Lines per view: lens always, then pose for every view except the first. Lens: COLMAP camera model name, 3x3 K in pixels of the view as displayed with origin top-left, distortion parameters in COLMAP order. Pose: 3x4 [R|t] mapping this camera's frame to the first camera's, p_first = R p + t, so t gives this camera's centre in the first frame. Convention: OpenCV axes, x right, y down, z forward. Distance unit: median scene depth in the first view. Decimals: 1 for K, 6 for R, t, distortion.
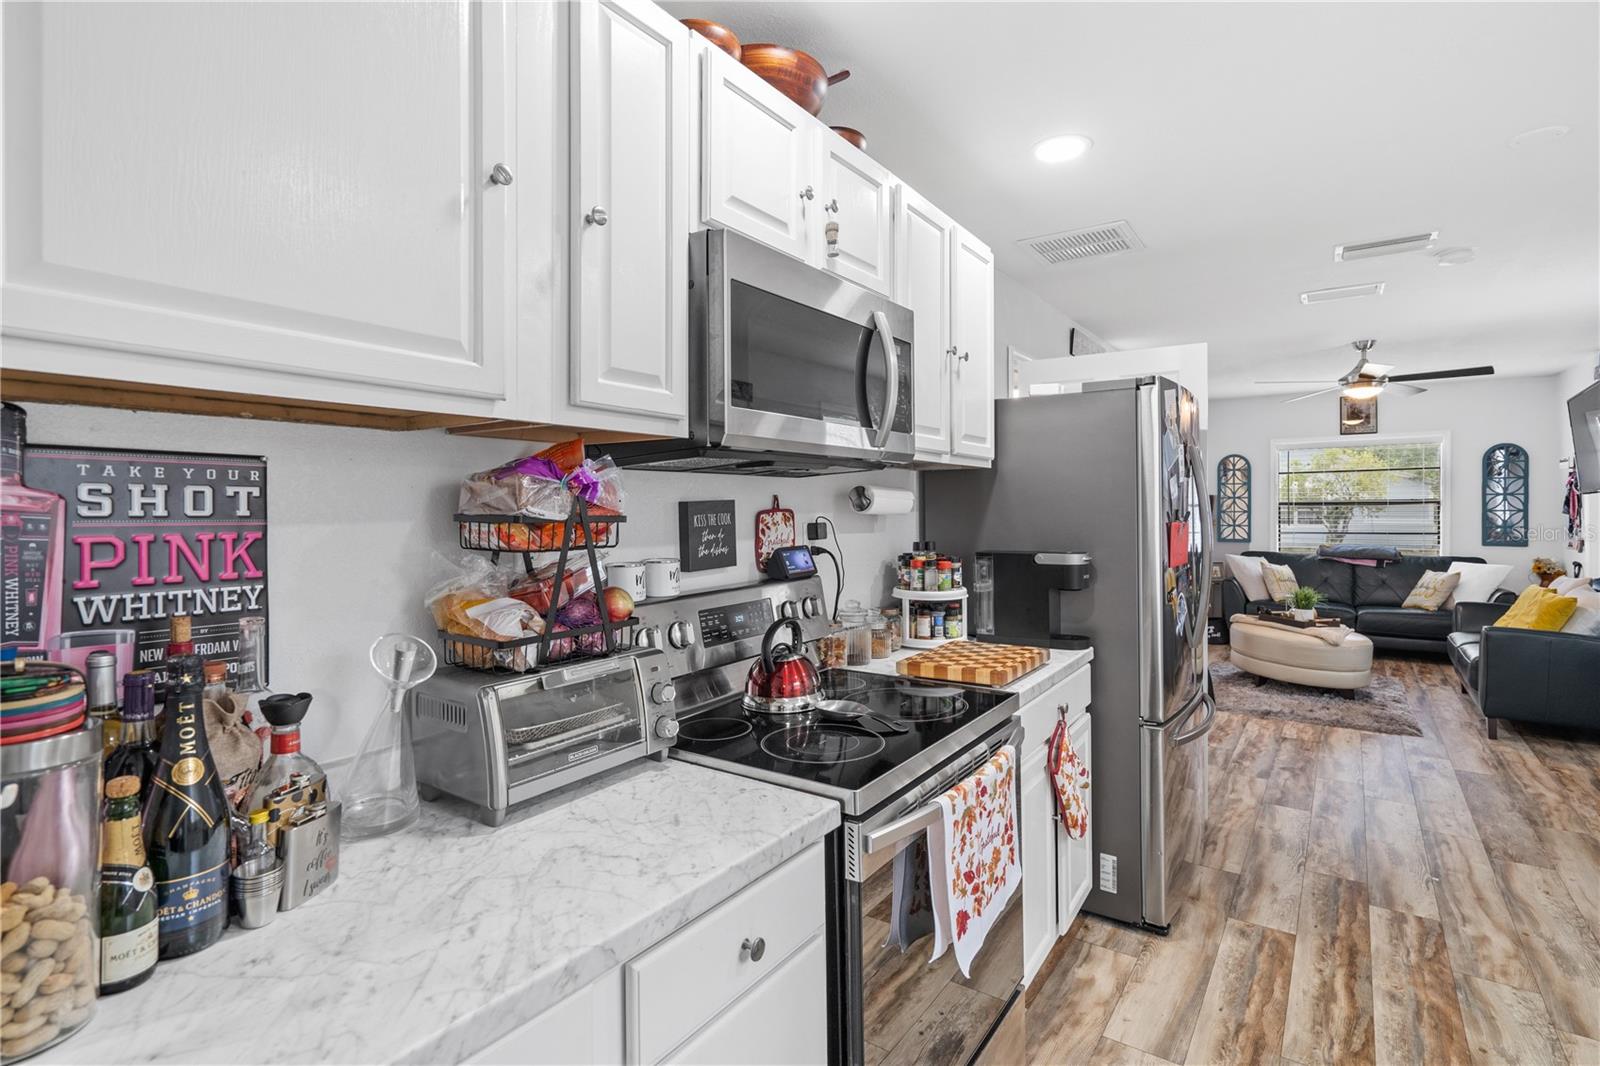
lens RADIAL K [[774.1, 0, 802.4], [0, 774.1, 522.5], [0, 0, 1]] dist [0.001364, 0.000404]
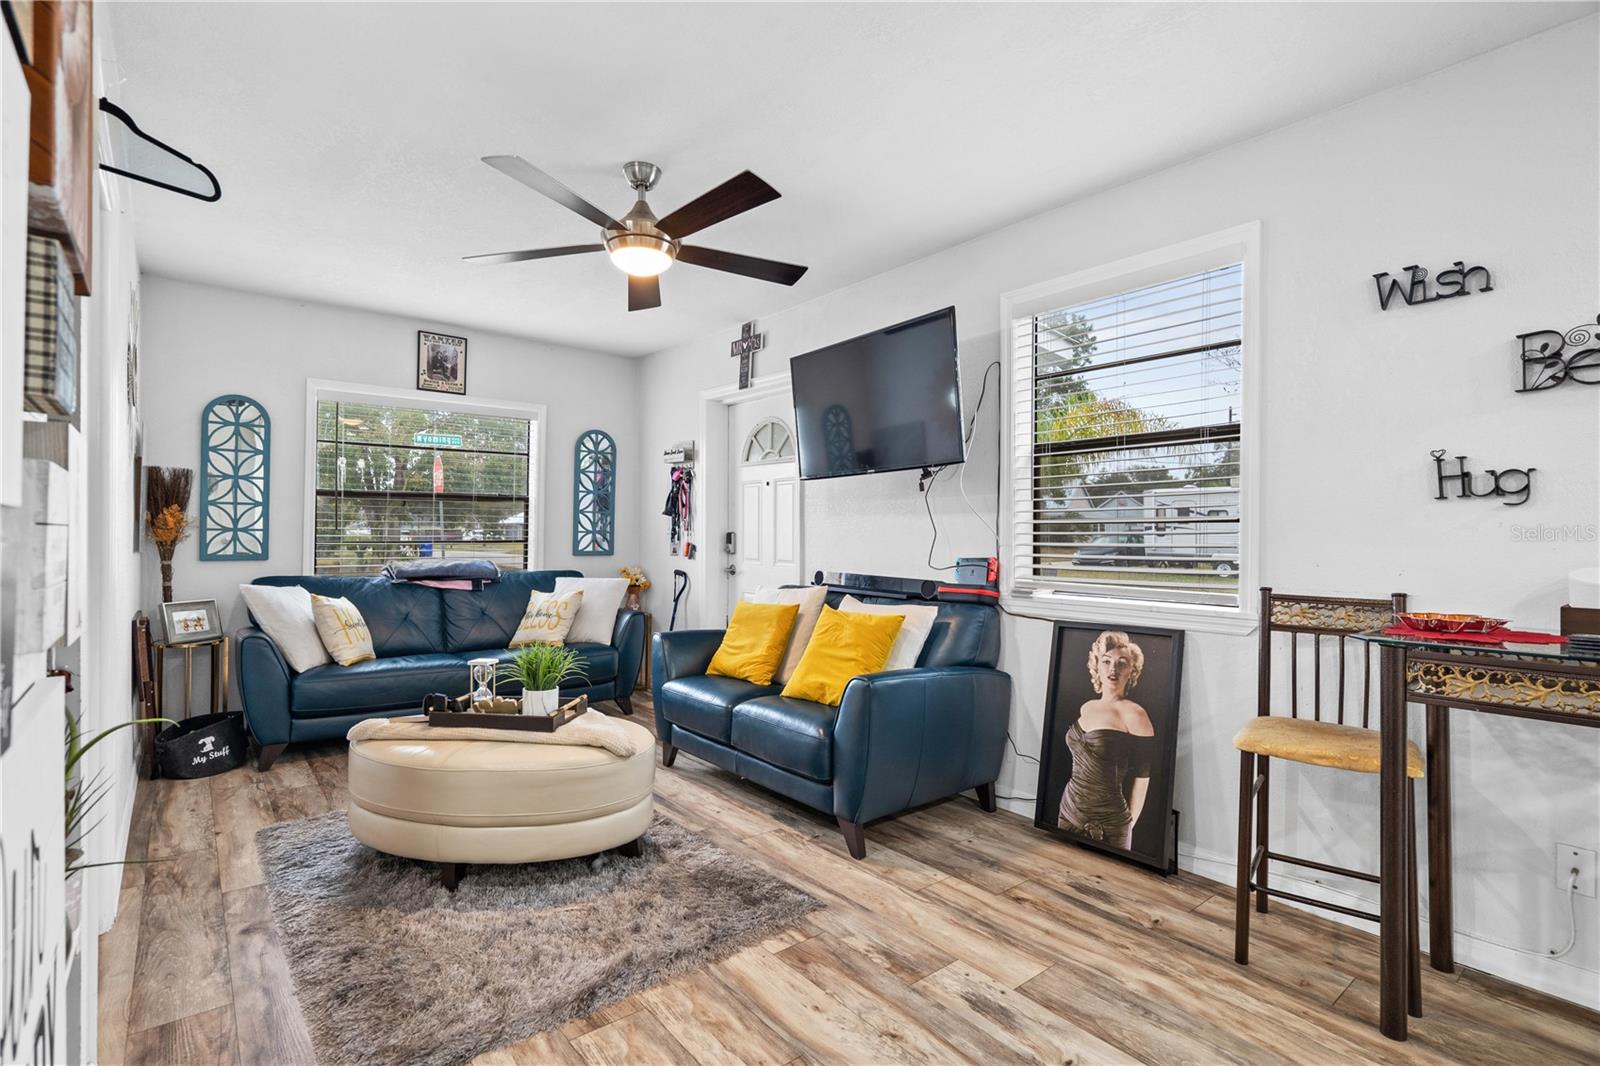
lens RADIAL K [[748.6, 0, 796.9], [0, 748.6, 530.6], [0, 0, 1]] dist [0.004942, 0.000043]
pose [[0.274237, 0.013274, 0.961571, 0.185898], [0.007924, 0.999840, -0.016063, 0.017582], [-0.961629, 0.012025, 0.274088, 0.537817]]
